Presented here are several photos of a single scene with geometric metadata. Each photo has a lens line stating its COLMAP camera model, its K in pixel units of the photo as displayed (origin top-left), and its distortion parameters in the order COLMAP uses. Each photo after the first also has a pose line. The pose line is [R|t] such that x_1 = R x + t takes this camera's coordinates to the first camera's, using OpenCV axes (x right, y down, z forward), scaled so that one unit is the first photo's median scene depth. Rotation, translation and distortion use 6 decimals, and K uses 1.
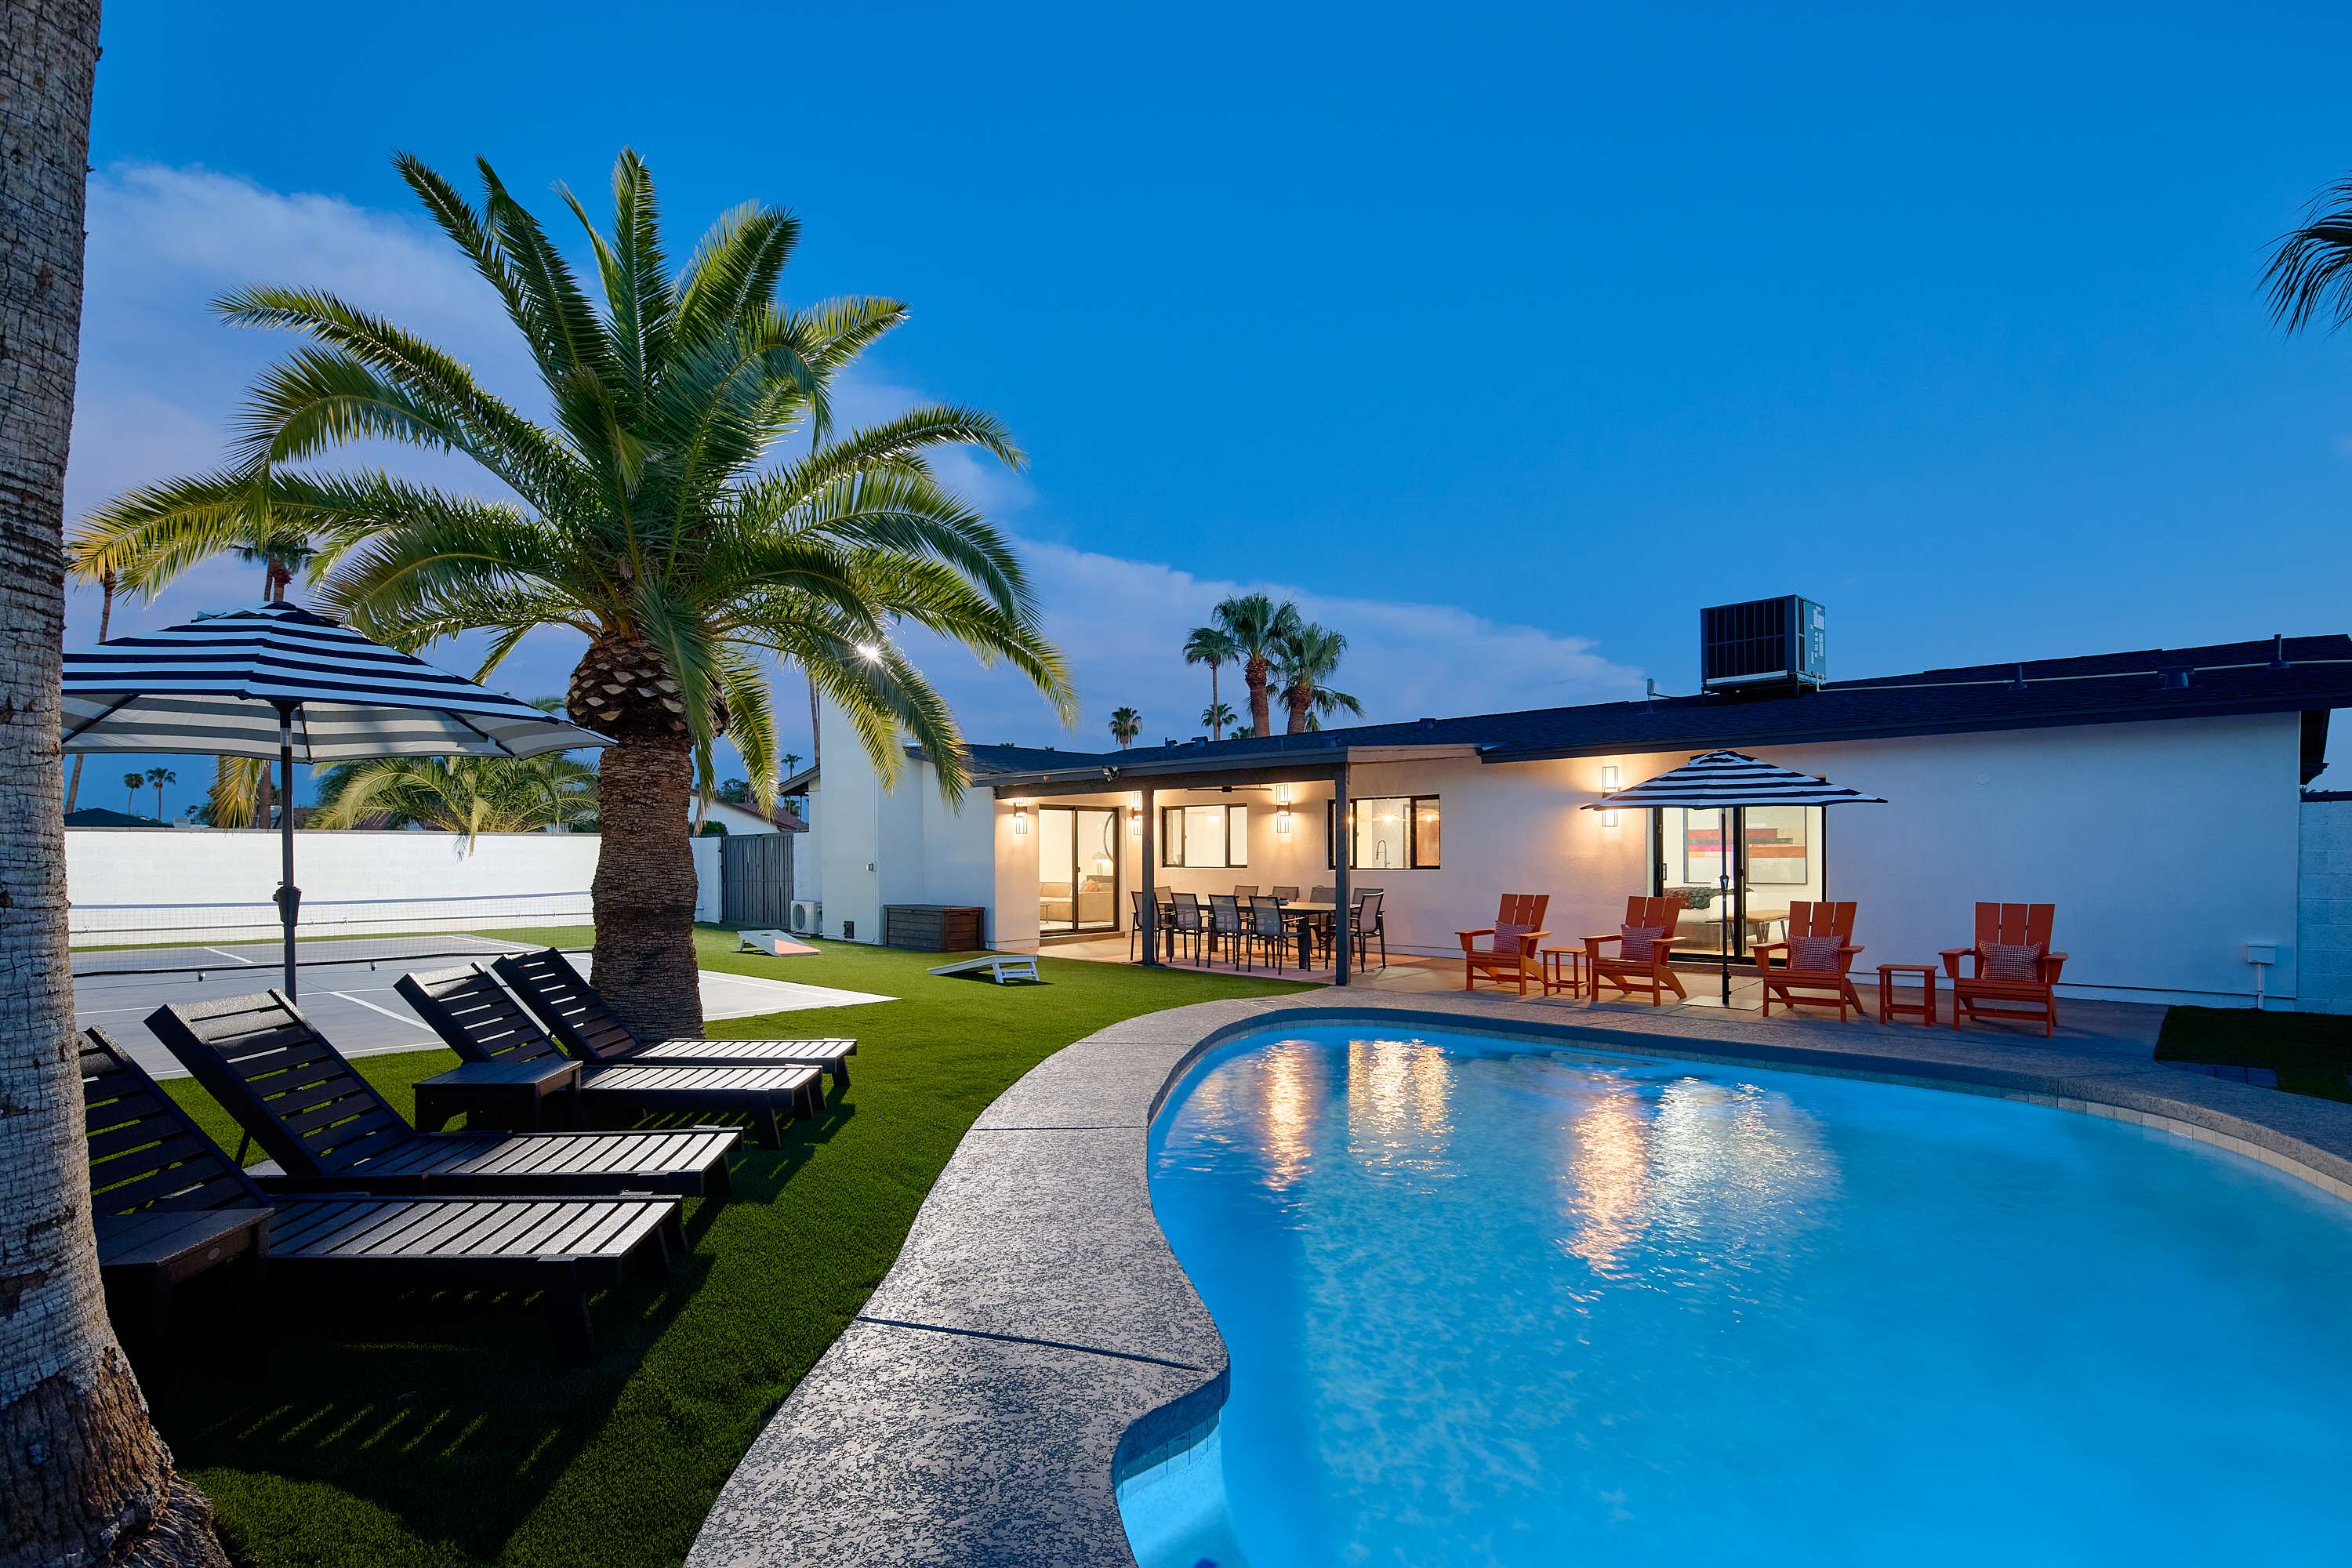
lens RADIAL K [[1115.1, 0, 1163.3], [0, 1115.1, 848.7], [0, 0, 1]] dist [0.002386, -0.000357]
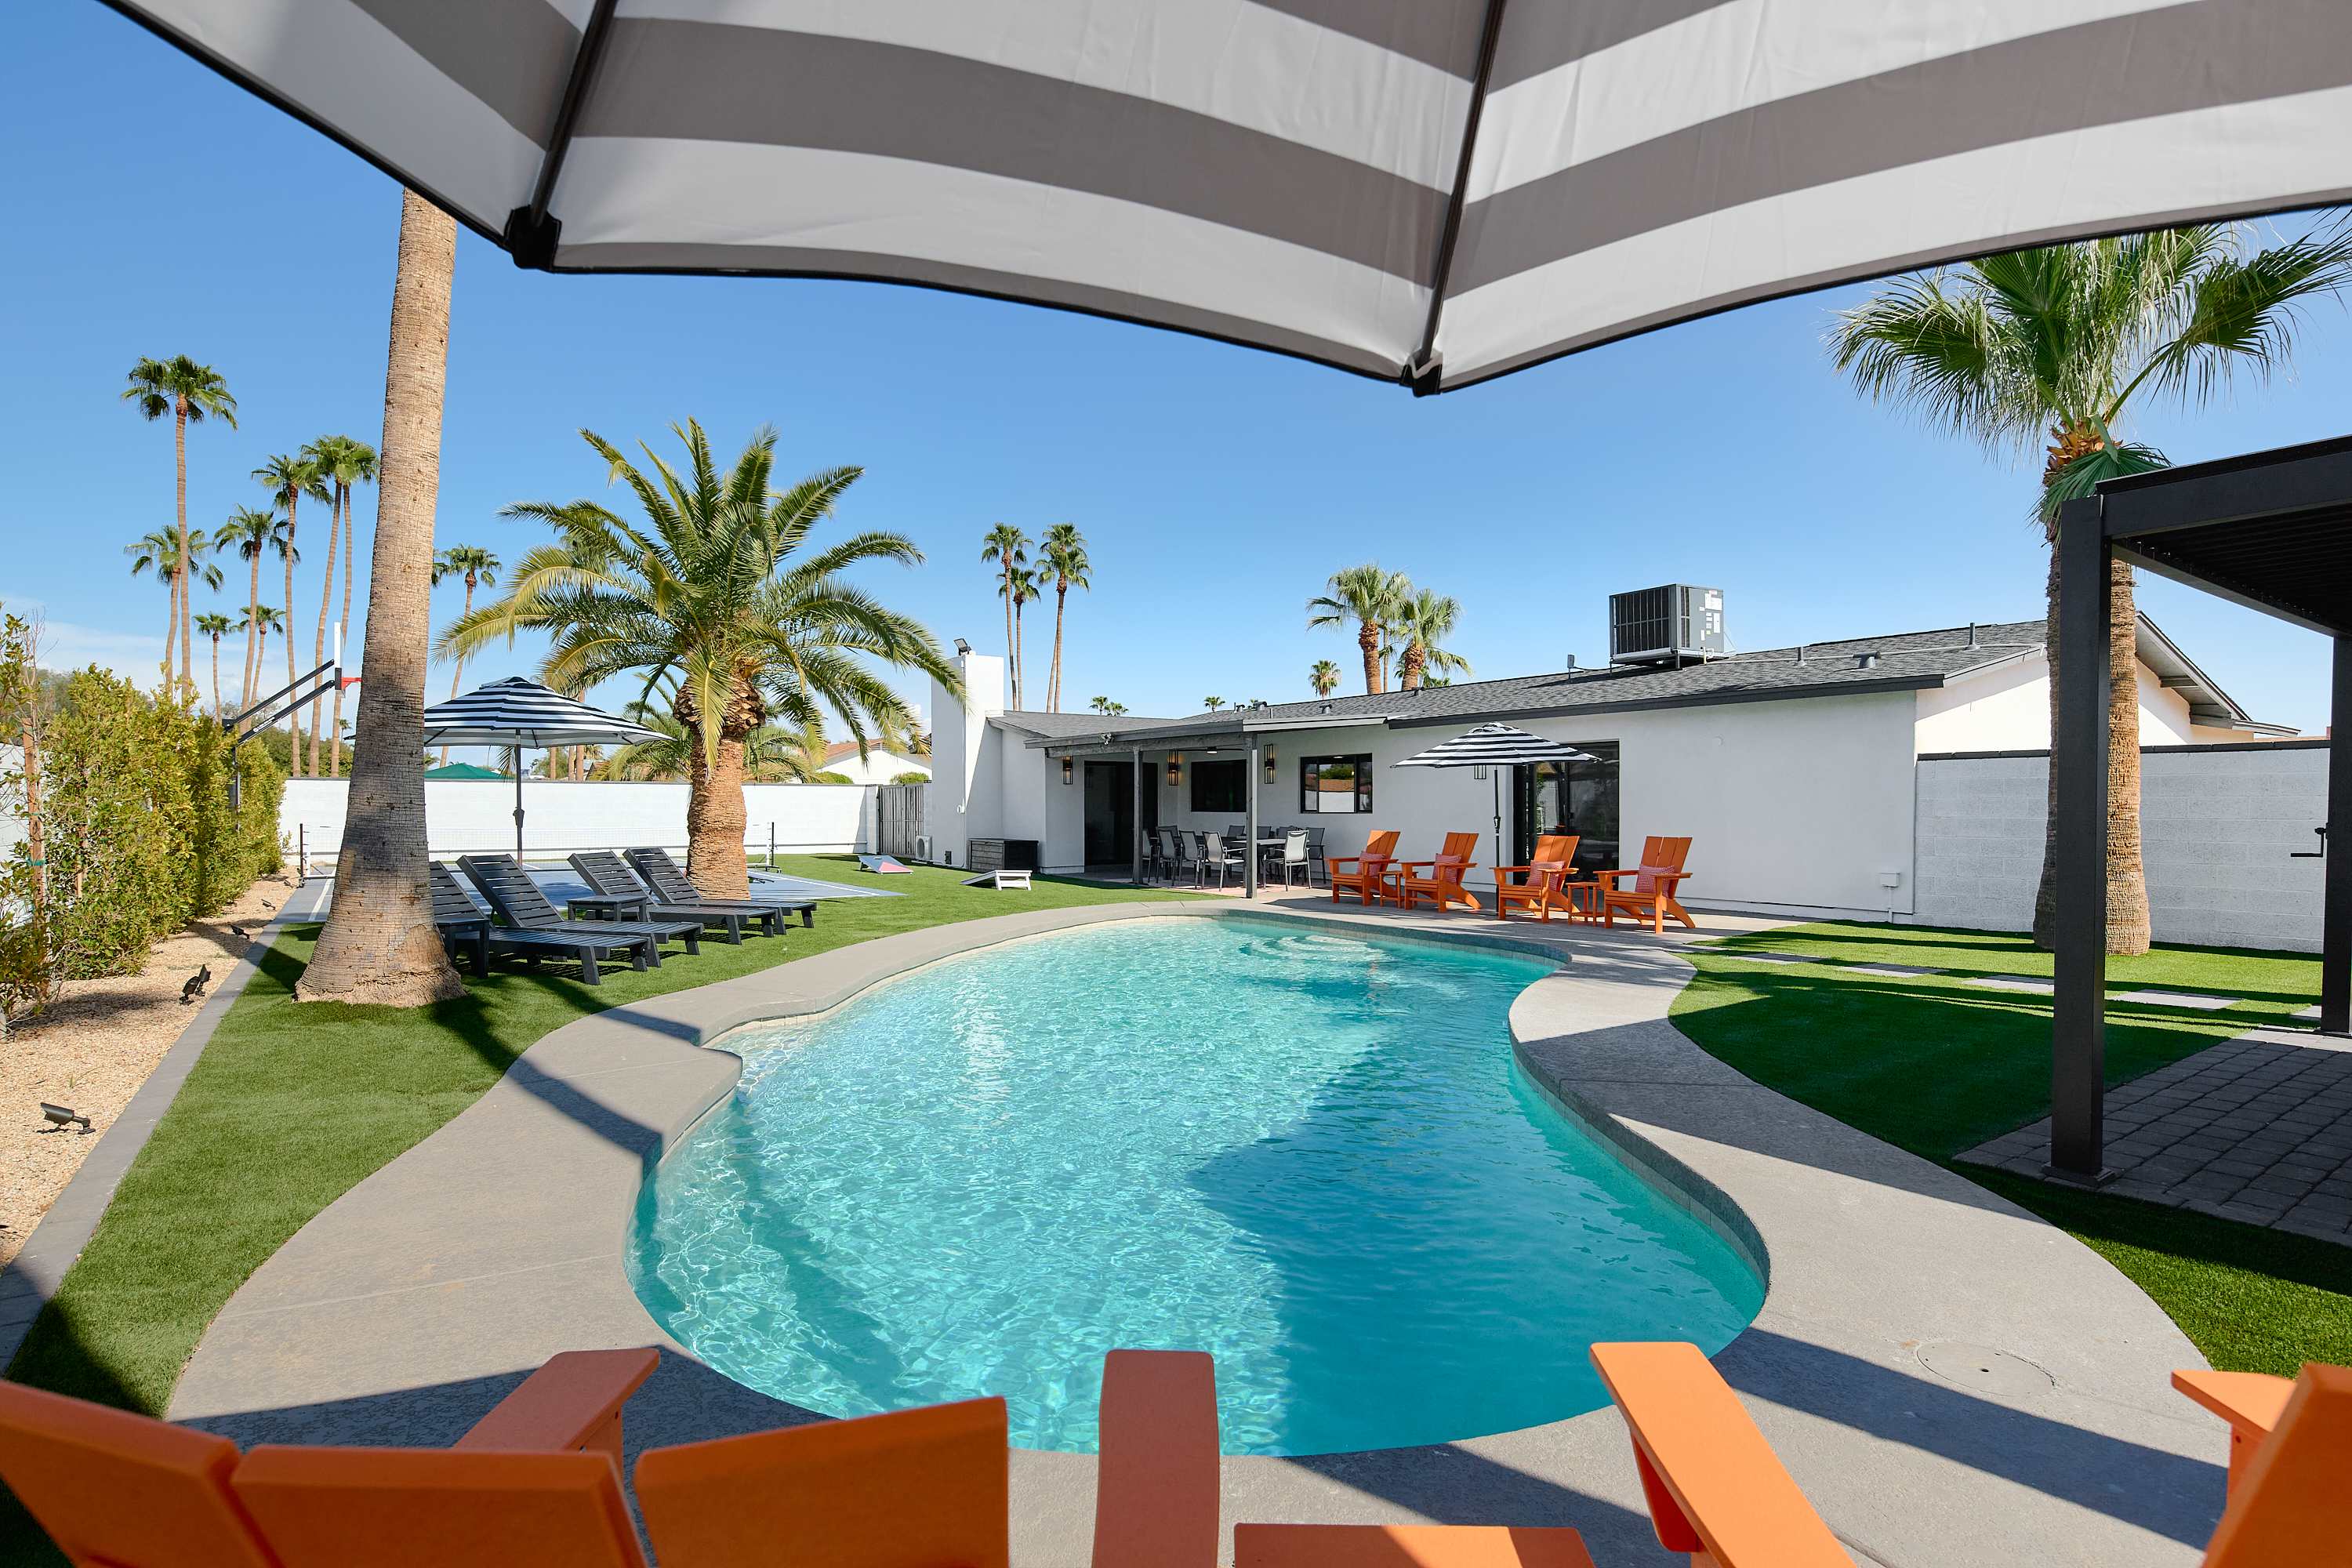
lens RADIAL K [[1115.1, 0, 1170.5], [0, 1115.1, 803.0], [0, 0, 1]] dist [0.002386, -0.000357]
pose [[0.978978, 0.003308, -0.203941, 0.275039], [-0.002608, 0.999990, 0.003701, 0.002876], [0.203951, -0.003092, 0.978976, -0.266486]]
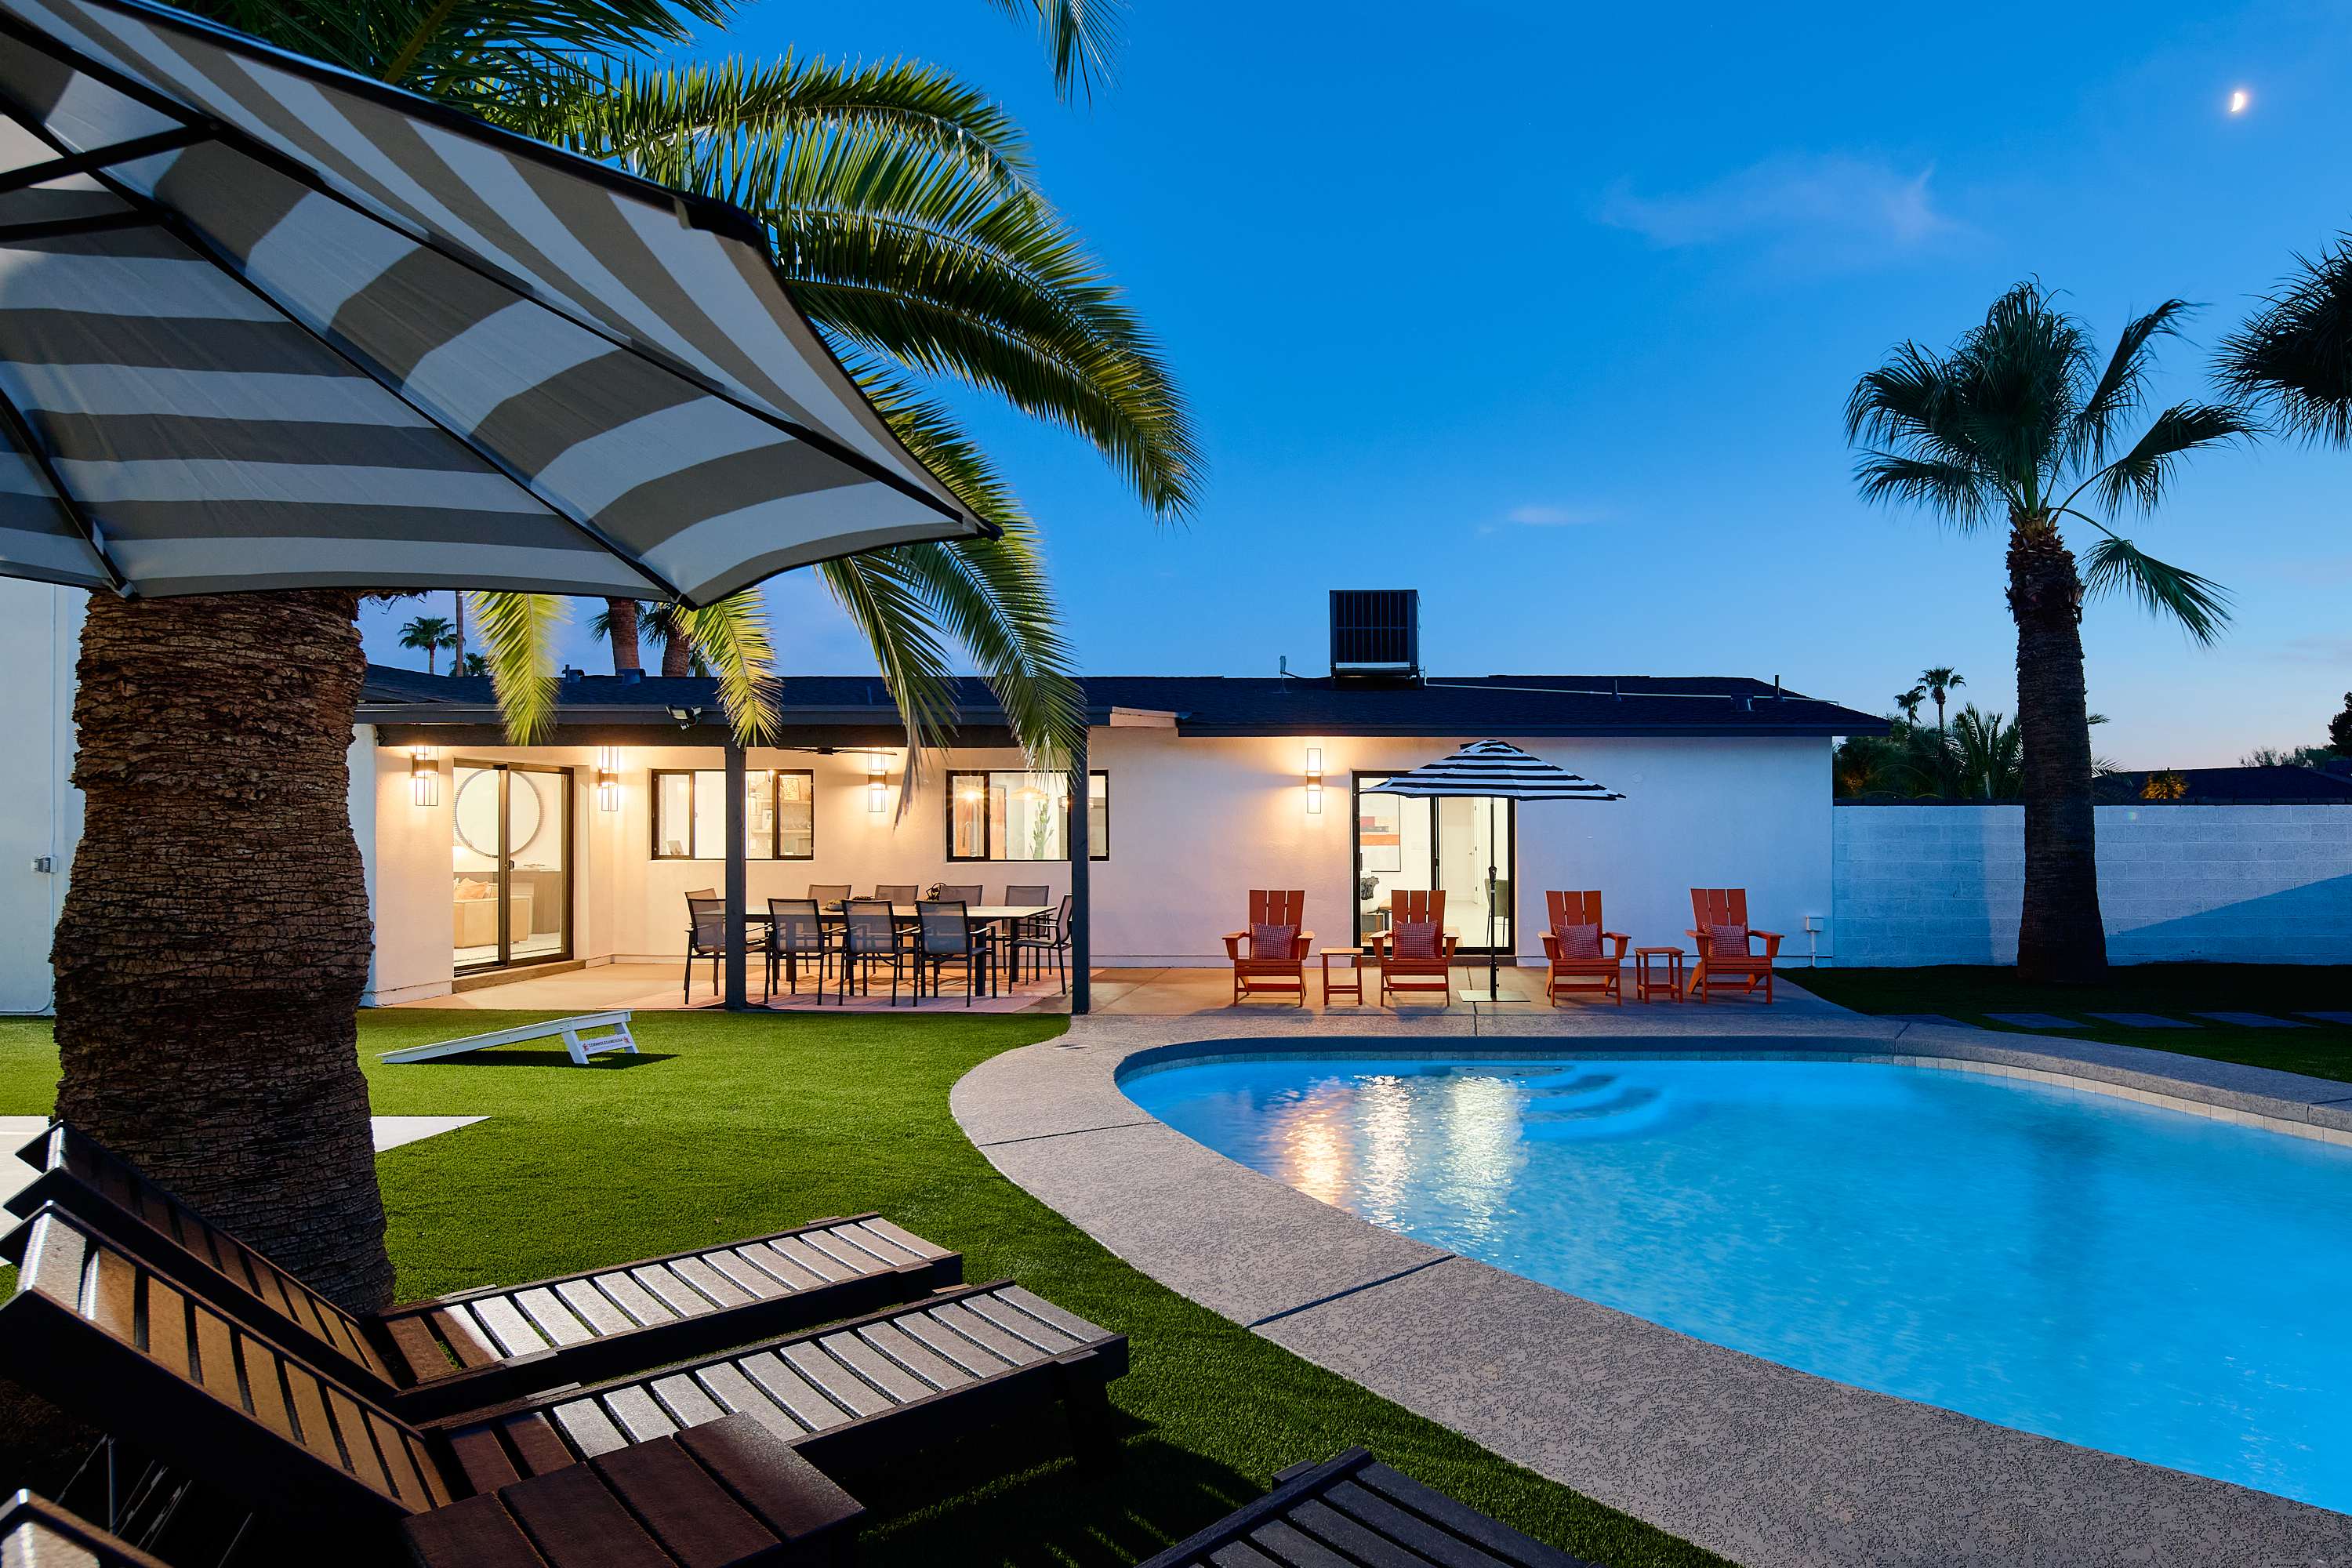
lens RADIAL K [[1255.9, 0, 1173.0], [0, 1255.9, 798.6], [0, 0, 1]] dist [0.000401, 0.000079]
pose [[0.733636, 0.022326, 0.679175, -0.369076], [-0.008209, 0.999678, -0.023994, -0.005935], [-0.679493, 0.012027, 0.733584, 0.300643]]
